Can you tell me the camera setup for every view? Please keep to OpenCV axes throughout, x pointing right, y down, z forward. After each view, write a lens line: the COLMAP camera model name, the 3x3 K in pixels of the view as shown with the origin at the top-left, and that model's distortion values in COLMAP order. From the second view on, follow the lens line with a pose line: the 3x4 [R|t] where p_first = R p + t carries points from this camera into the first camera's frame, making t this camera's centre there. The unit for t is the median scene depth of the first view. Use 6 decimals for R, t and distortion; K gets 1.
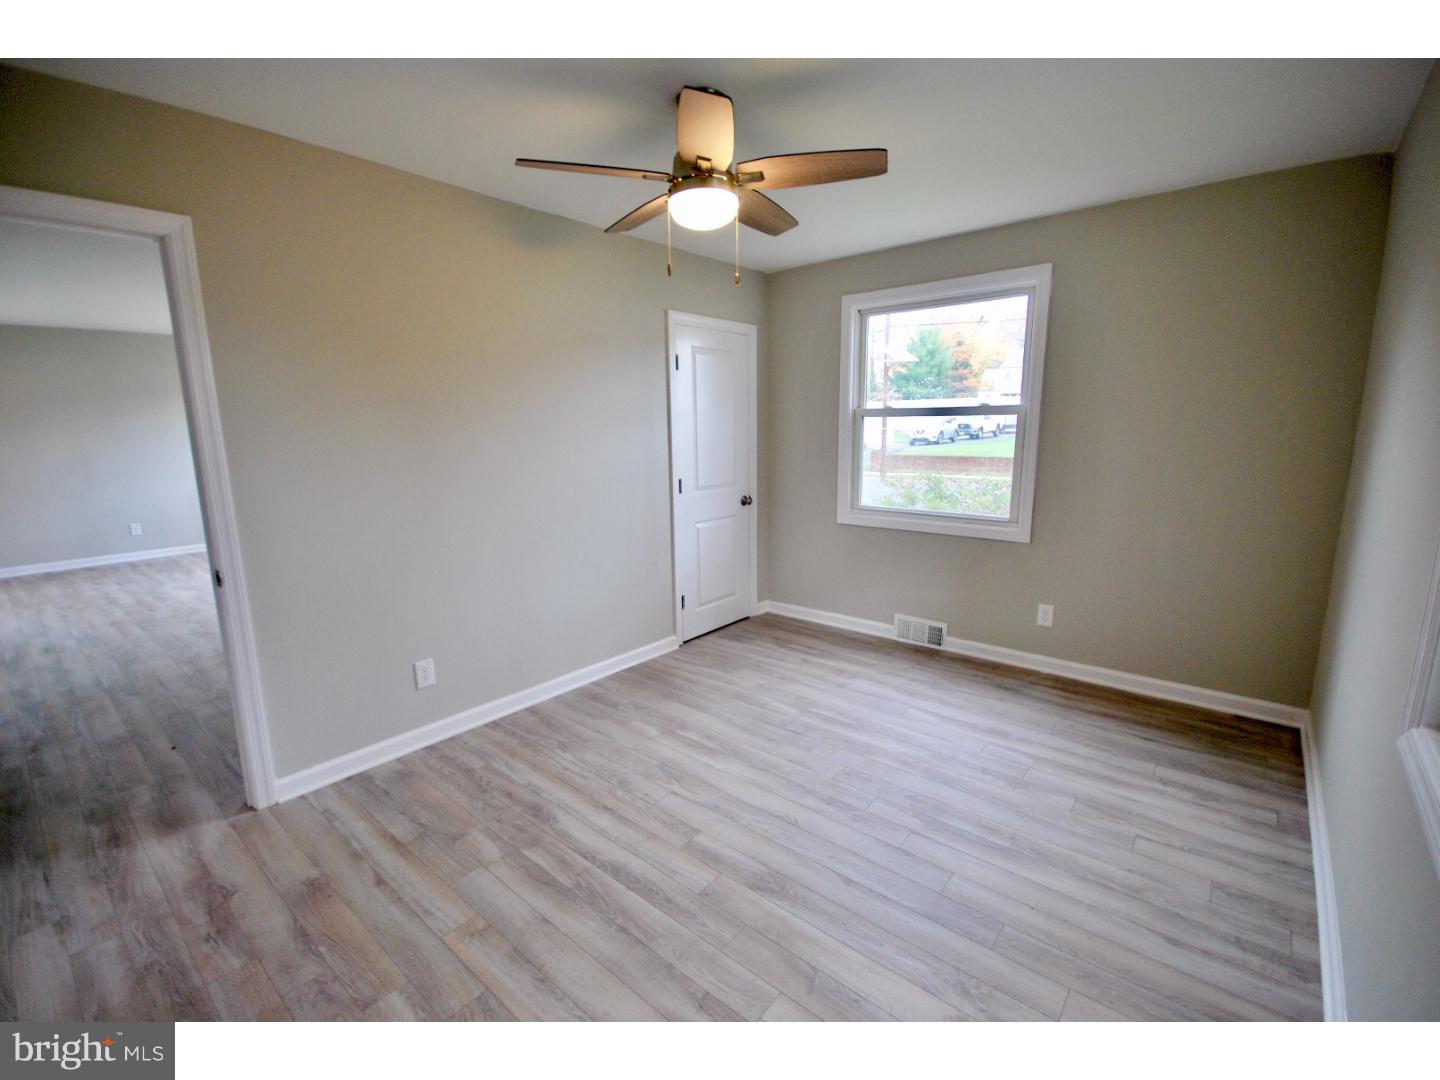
lens RADIAL K [[634.9, 0, 718.2], [0, 634.9, 544.4], [0, 0, 1]] dist [-0.004736, -0.001542]
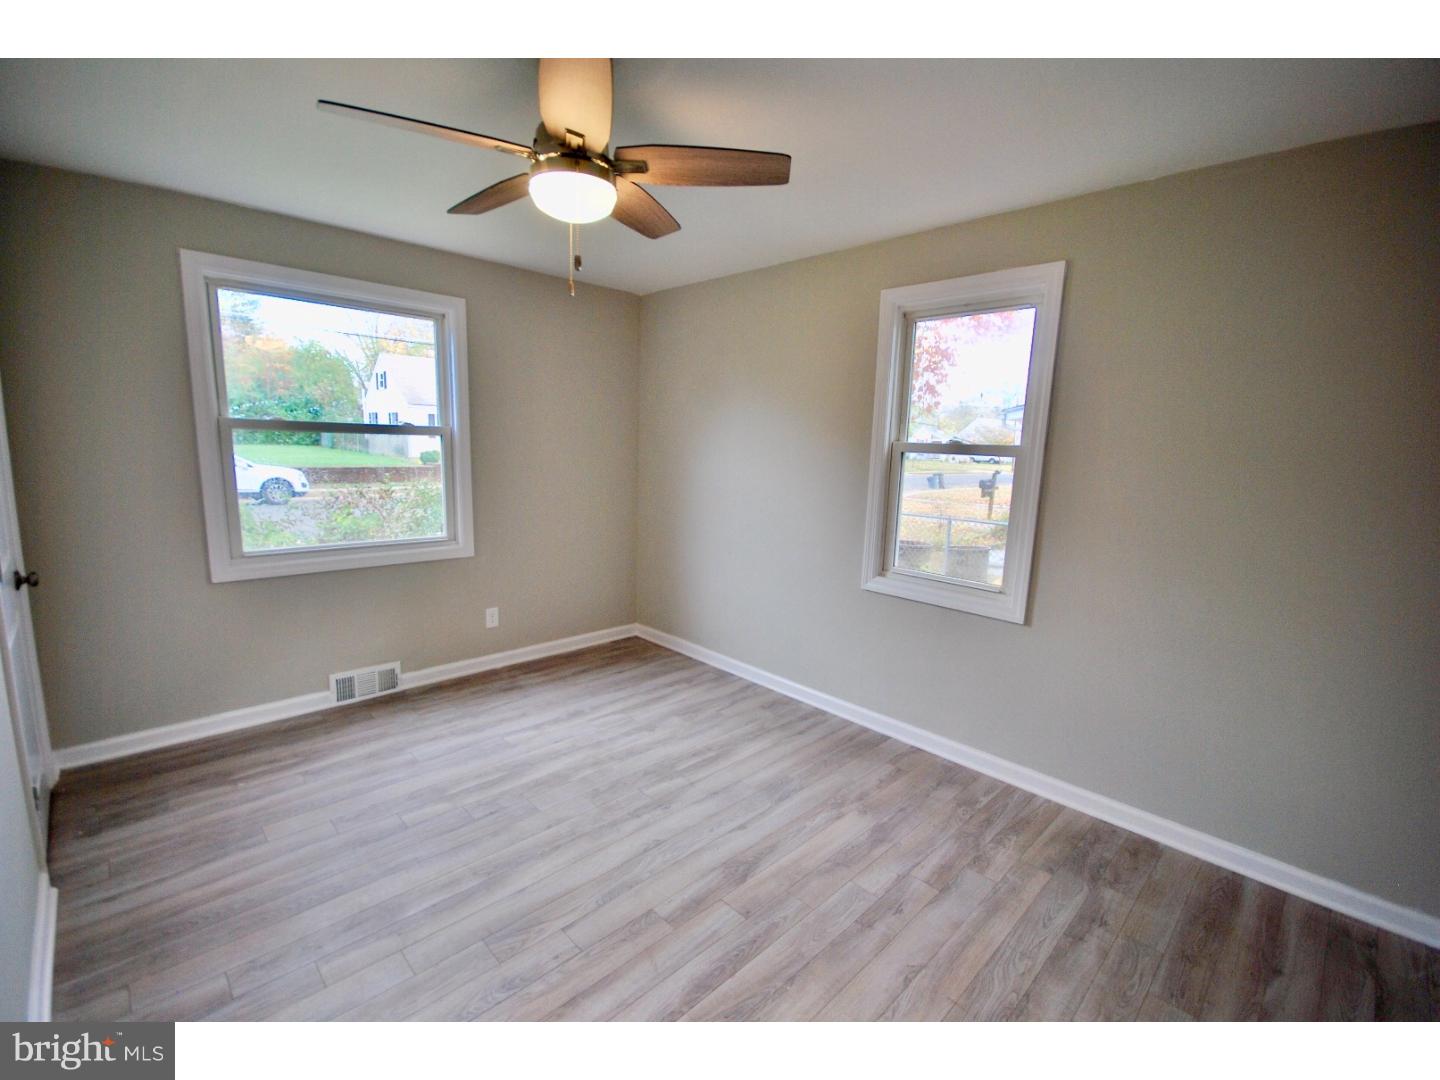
lens RADIAL K [[634.9, 0, 724.8], [0, 634.9, 542.0], [0, 0, 1]] dist [-0.004736, -0.001542]
pose [[0.082123, -0.140227, 0.986708, -0.592352], [0.151311, 0.980329, 0.126727, -0.109033], [-0.985069, 0.138892, 0.101725, 0.525993]]
